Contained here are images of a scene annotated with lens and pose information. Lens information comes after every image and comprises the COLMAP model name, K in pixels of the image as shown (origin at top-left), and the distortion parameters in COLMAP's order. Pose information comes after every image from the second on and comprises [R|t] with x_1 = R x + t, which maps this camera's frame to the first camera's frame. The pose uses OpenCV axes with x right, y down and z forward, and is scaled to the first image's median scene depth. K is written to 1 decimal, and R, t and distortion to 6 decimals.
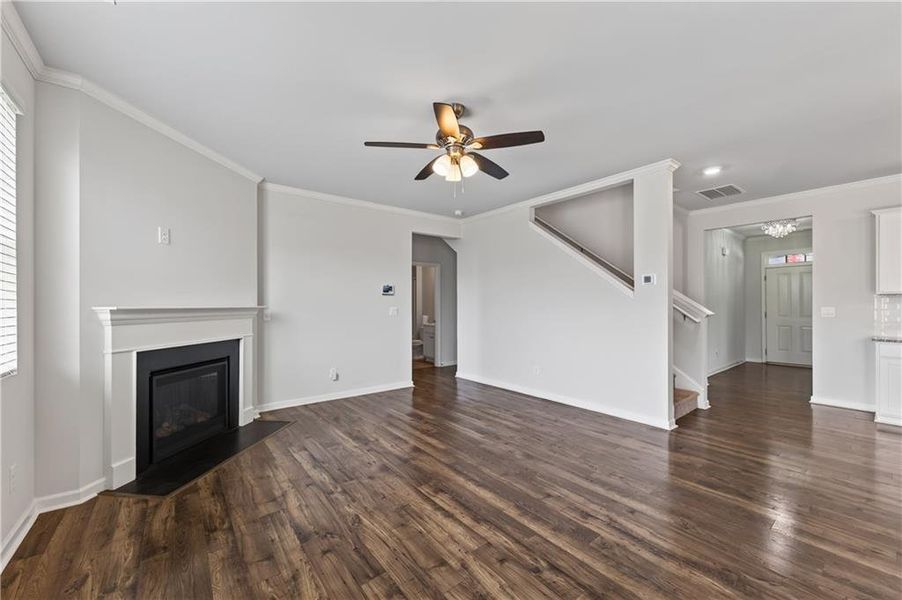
lens RADIAL K [[352.9, 0, 446.8], [0, 352.9, 305.6], [0, 0, 1]] dist [-0.000525, 0.000271]
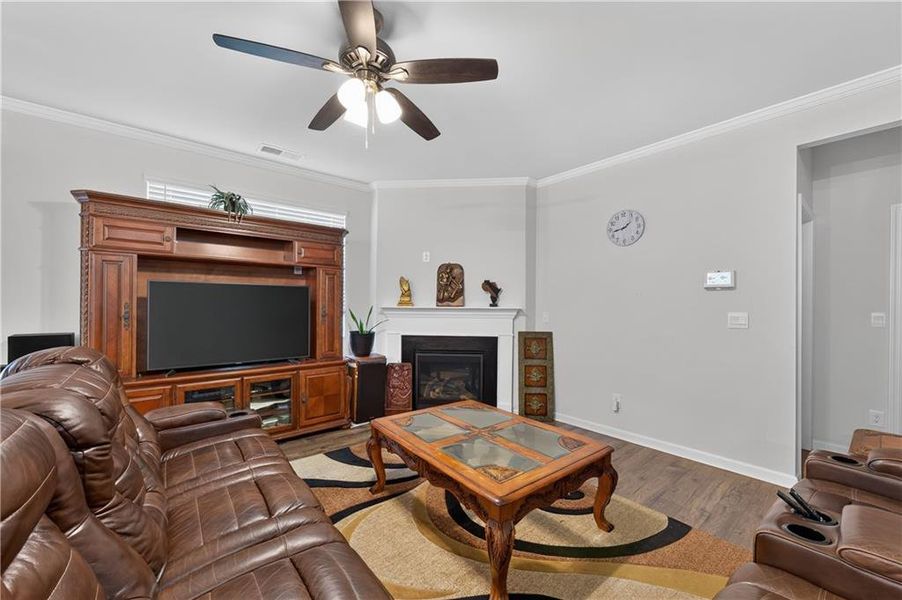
lens RADIAL K [[352.9, 0, 446.8], [0, 352.9, 305.6], [0, 0, 1]] dist [-0.000525, 0.000271]
pose [[0.016736, 0.003325, -0.999854, 0.338636], [-0.005520, 0.999980, 0.003233, -0.004191], [0.999845, 0.005465, 0.016754, 0.542837]]
